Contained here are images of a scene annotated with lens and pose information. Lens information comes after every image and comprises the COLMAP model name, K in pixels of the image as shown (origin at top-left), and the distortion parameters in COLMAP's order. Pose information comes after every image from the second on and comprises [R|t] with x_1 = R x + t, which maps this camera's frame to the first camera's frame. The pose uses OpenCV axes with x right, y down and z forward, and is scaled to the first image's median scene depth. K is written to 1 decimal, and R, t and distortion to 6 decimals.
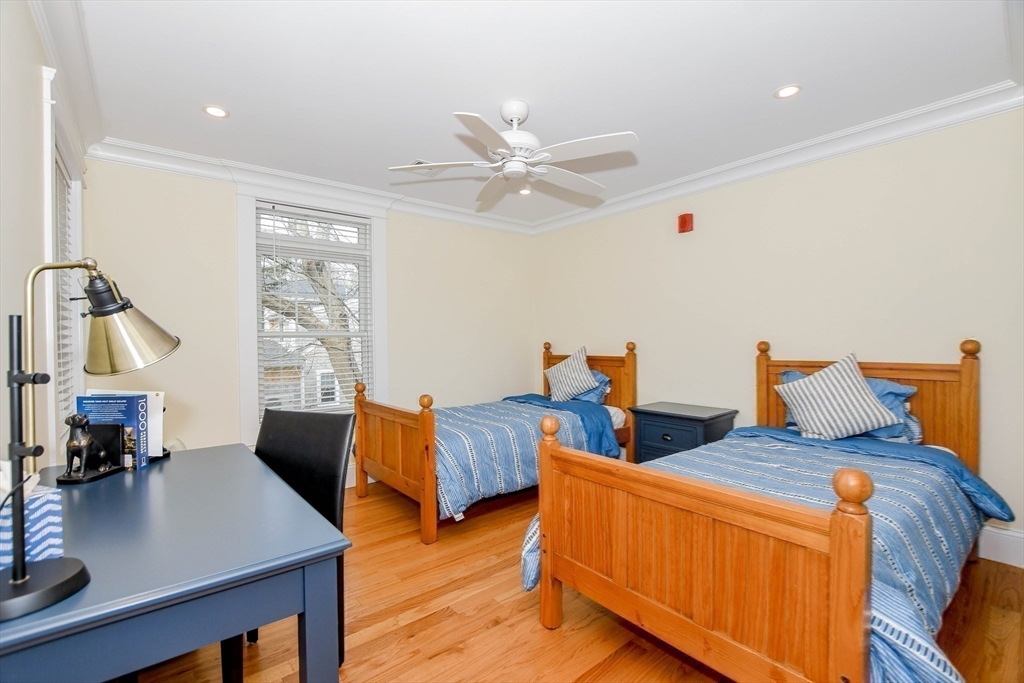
lens RADIAL K [[450.2, 0, 507.9], [0, 450.2, 343.7], [0, 0, 1]] dist [-0.026885, 0.000950]
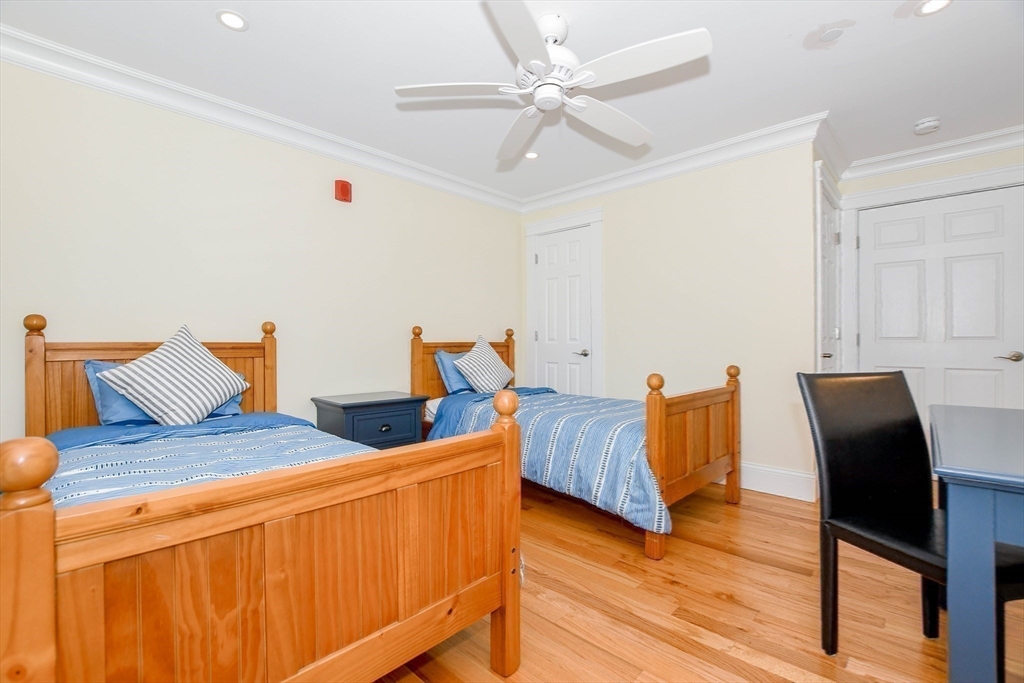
lens RADIAL K [[456.5, 0, 510.5], [0, 456.5, 337.8], [0, 0, 1]] dist [0.001696, 0.000401]
pose [[-0.133565, 0.014382, 0.990936, -0.643212], [0.001622, 0.999897, -0.014293, 0.042947], [-0.991039, -0.000302, -0.133574, 0.941025]]
